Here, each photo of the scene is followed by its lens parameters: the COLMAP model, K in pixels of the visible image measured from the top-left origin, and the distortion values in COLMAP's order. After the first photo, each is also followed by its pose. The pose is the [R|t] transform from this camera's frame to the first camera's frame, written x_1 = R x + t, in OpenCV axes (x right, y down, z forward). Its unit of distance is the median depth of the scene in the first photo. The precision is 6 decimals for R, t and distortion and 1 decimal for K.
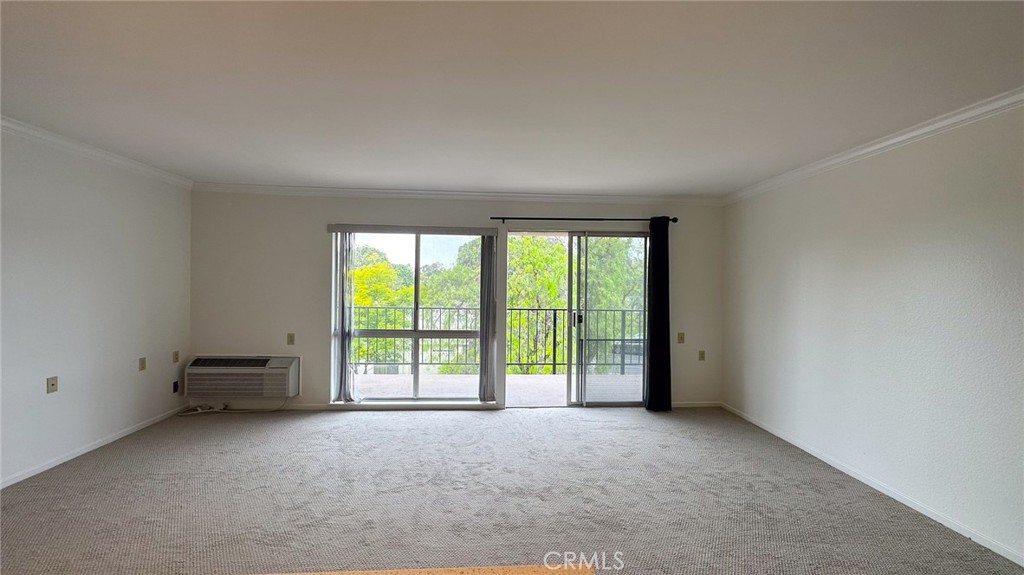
lens RADIAL K [[406.3, 0, 512.0], [0, 406.3, 287.5], [0, 0, 1]] dist [-0.002602, 0.000011]
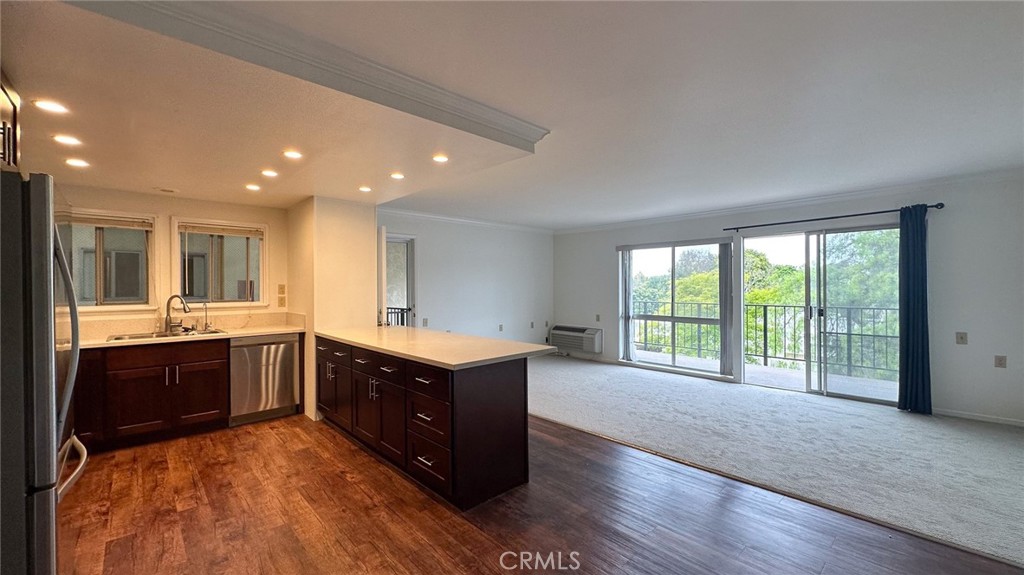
lens RADIAL K [[406.3, 0, 512.0], [0, 406.3, 287.5], [0, 0, 1]] dist [-0.002602, 0.000011]
pose [[0.637273, -0.014298, -0.770506, 0.490614], [0.005042, 0.999884, -0.014385, 0.024337], [0.770622, 0.005282, 0.637271, -0.310155]]
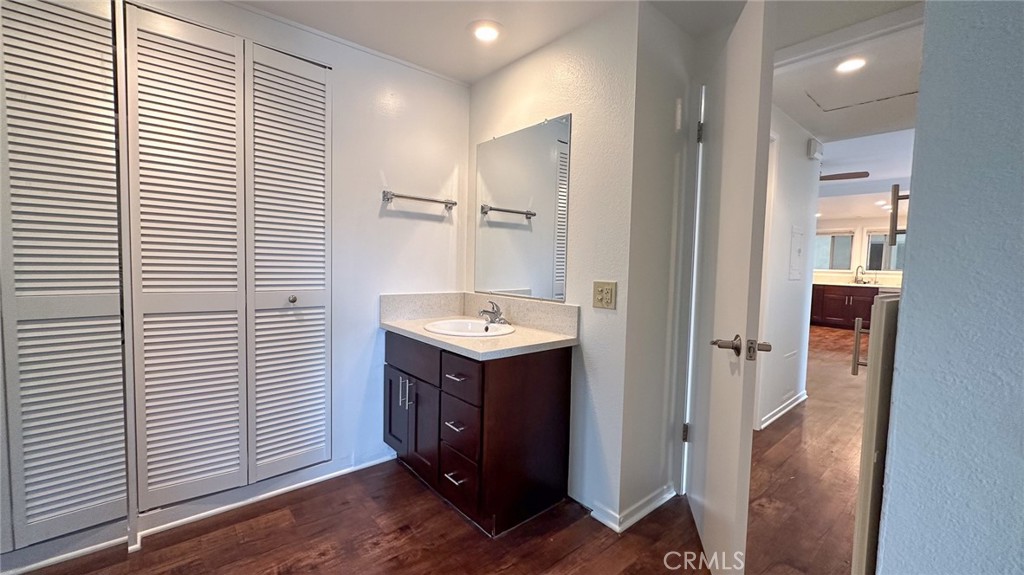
lens RADIAL K [[406.3, 0, 512.0], [0, 406.3, 287.5], [0, 0, 1]] dist [-0.002602, 0.000011]
pose [[-0.793518, 0.001791, -0.608544, 1.712877], [-0.044539, 0.997143, 0.061011, 0.080185], [0.606915, 0.075517, -0.791171, 0.189123]]
